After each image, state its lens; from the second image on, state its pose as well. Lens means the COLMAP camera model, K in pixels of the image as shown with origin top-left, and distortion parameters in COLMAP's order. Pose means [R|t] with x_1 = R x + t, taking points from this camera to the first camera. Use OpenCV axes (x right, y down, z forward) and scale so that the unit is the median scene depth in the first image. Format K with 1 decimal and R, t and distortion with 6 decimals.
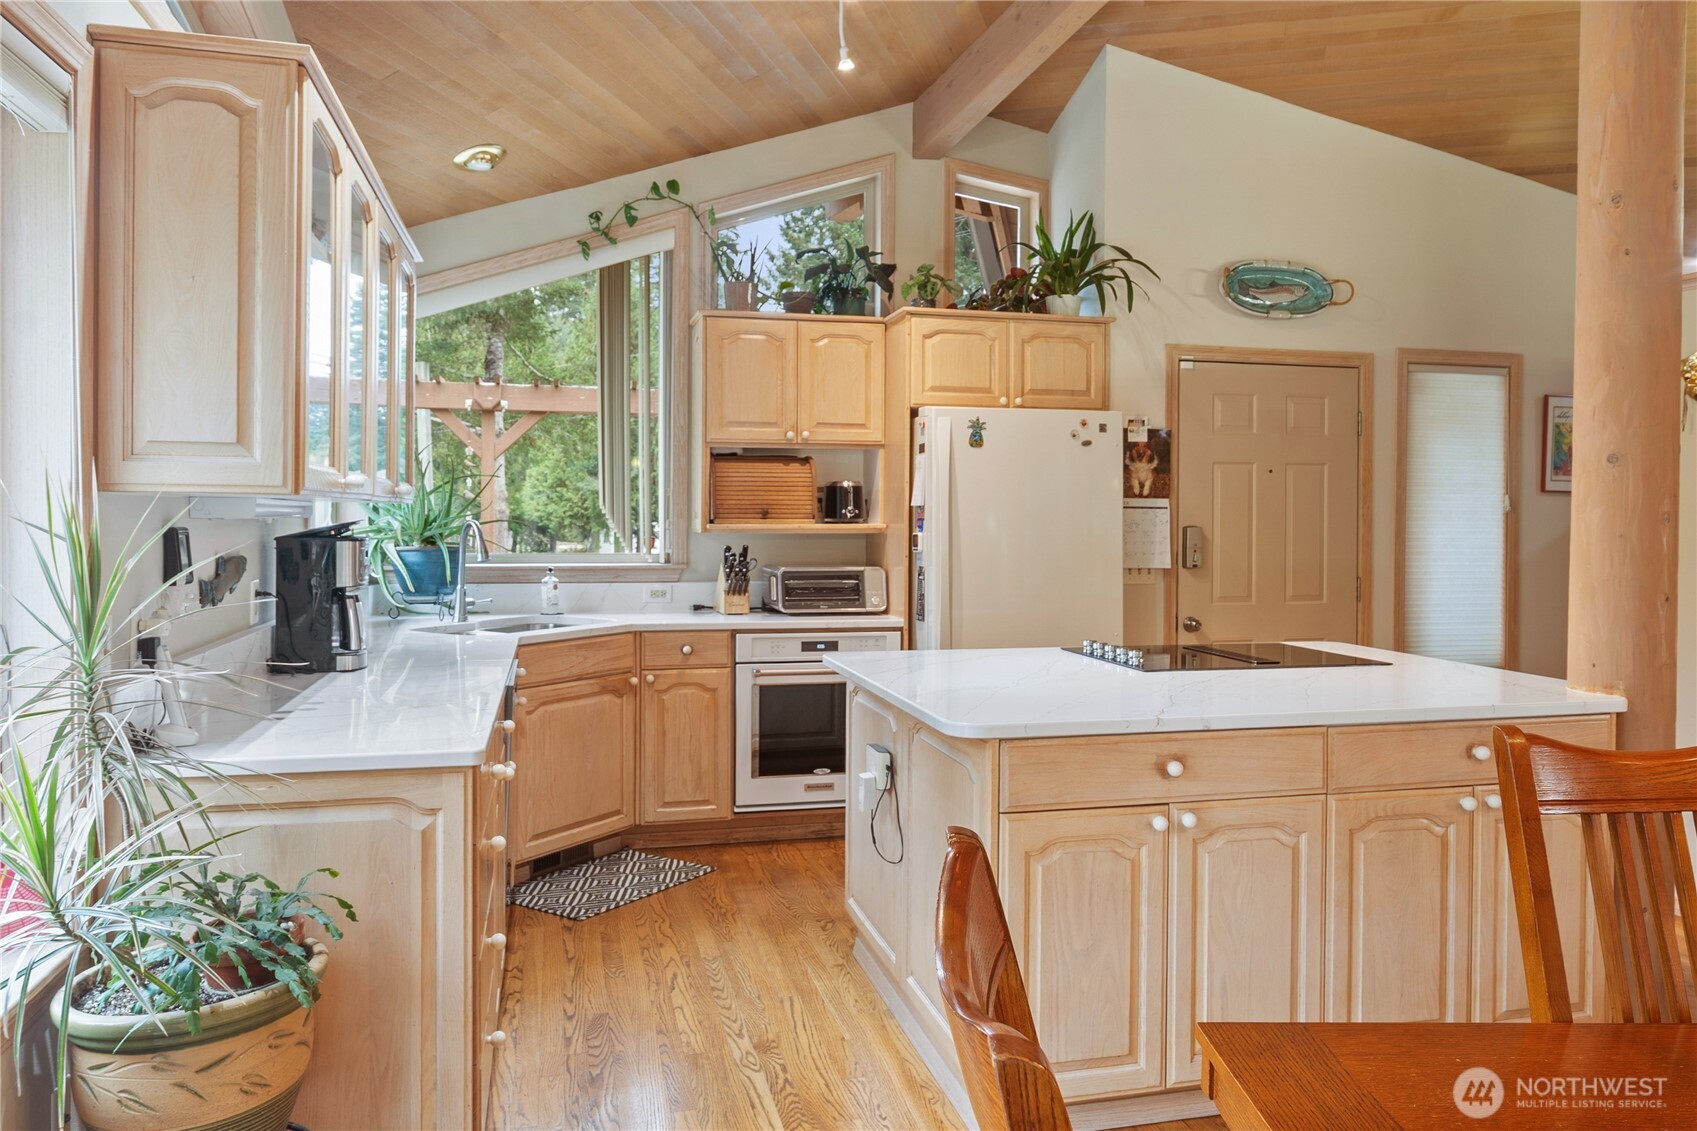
lens RADIAL K [[1202.9, 0, 854.9], [0, 1202.9, 509.3], [0, 0, 1]] dist [-0.004045, -0.000516]
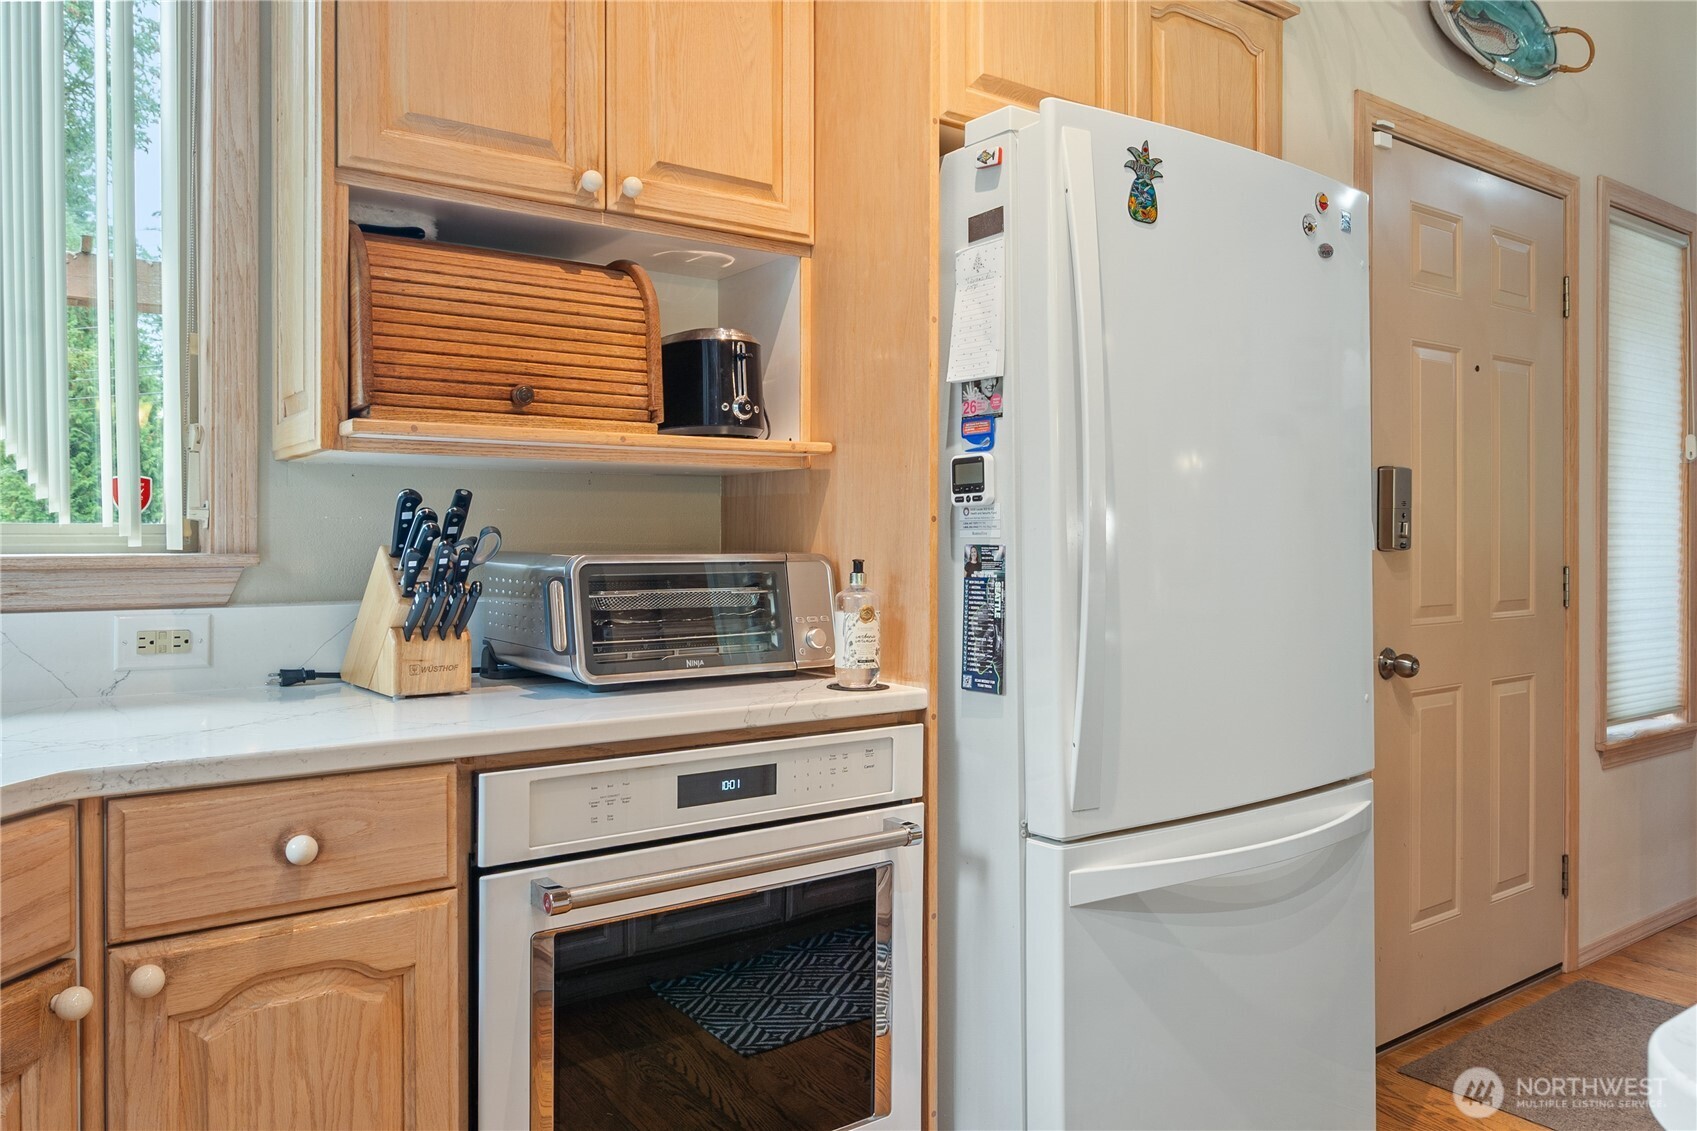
lens RADIAL K [[1202.7, 0, 853.3], [0, 1202.7, 531.6], [0, 0, 1]] dist [-0.001203, -0.003095]
pose [[0.926847, -0.002871, 0.375429, -0.115962], [0.001763, 0.999993, 0.003295, 0.040623], [-0.375436, -0.002392, 0.926845, 0.646080]]
